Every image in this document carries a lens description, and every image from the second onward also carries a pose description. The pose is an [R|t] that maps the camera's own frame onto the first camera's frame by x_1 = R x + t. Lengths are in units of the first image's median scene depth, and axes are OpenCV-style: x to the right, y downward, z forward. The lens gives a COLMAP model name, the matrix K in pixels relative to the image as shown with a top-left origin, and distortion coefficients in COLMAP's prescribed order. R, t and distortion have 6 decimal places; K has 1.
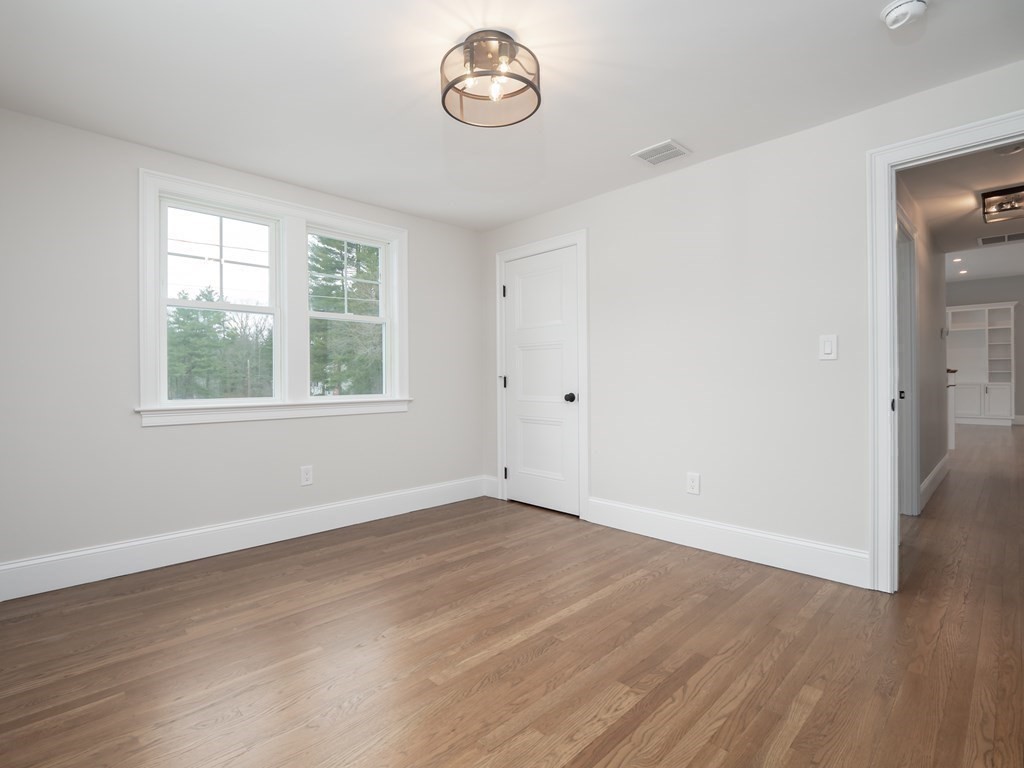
lens RADIAL K [[497.8, 0, 504.8], [0, 497.8, 390.2], [0, 0, 1]] dist [-0.007192, -0.002021]
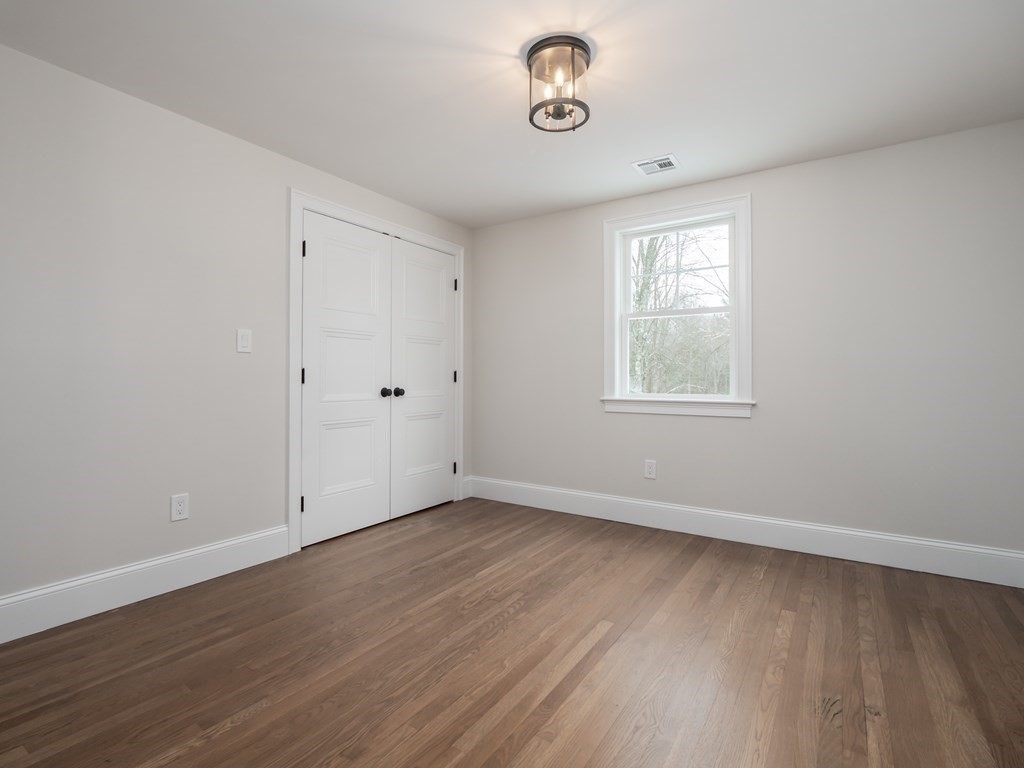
lens RADIAL K [[497.8, 0, 508.3], [0, 497.8, 372.8], [0, 0, 1]] dist [-0.007192, -0.002021]
pose [[0.207793, -0.002812, -0.978169, 0.662206], [-0.027786, 0.999575, -0.008776, -0.015855], [0.977778, 0.029003, 0.207626, 0.576685]]
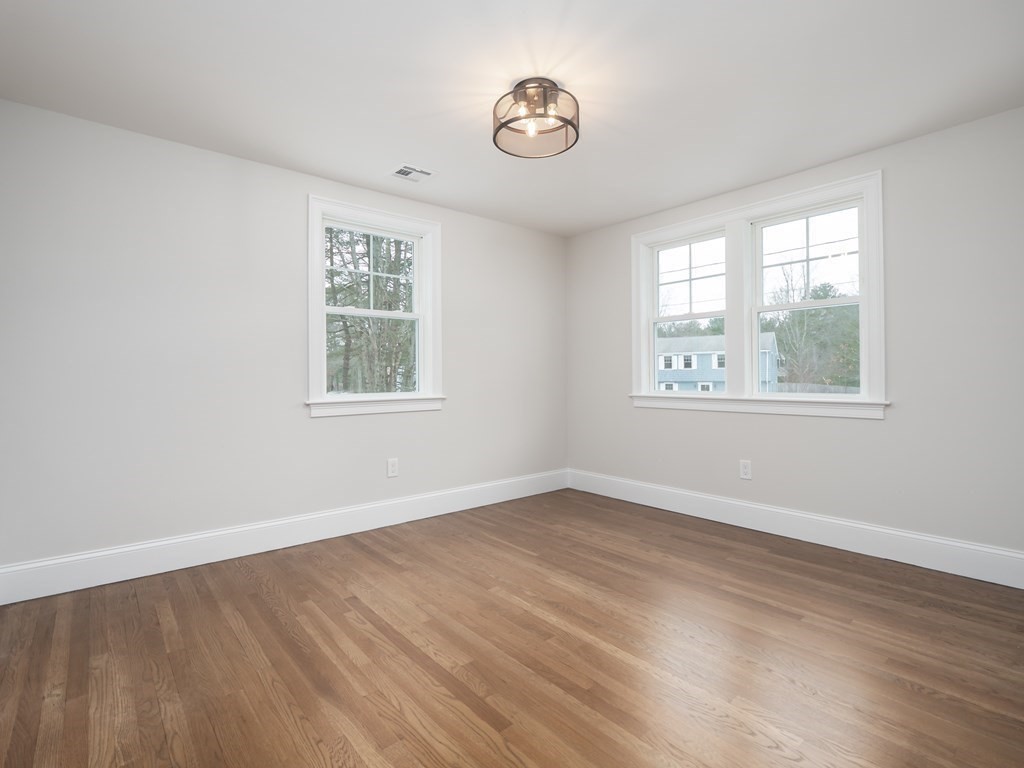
lens RADIAL K [[497.8, 0, 505.5], [0, 497.8, 378.8], [0, 0, 1]] dist [-0.007192, -0.002021]
pose [[-0.063183, 0.010506, -0.997947, 0.725792], [-0.020737, 0.999715, 0.011838, -0.017870], [0.997786, 0.021443, -0.062947, 0.637000]]
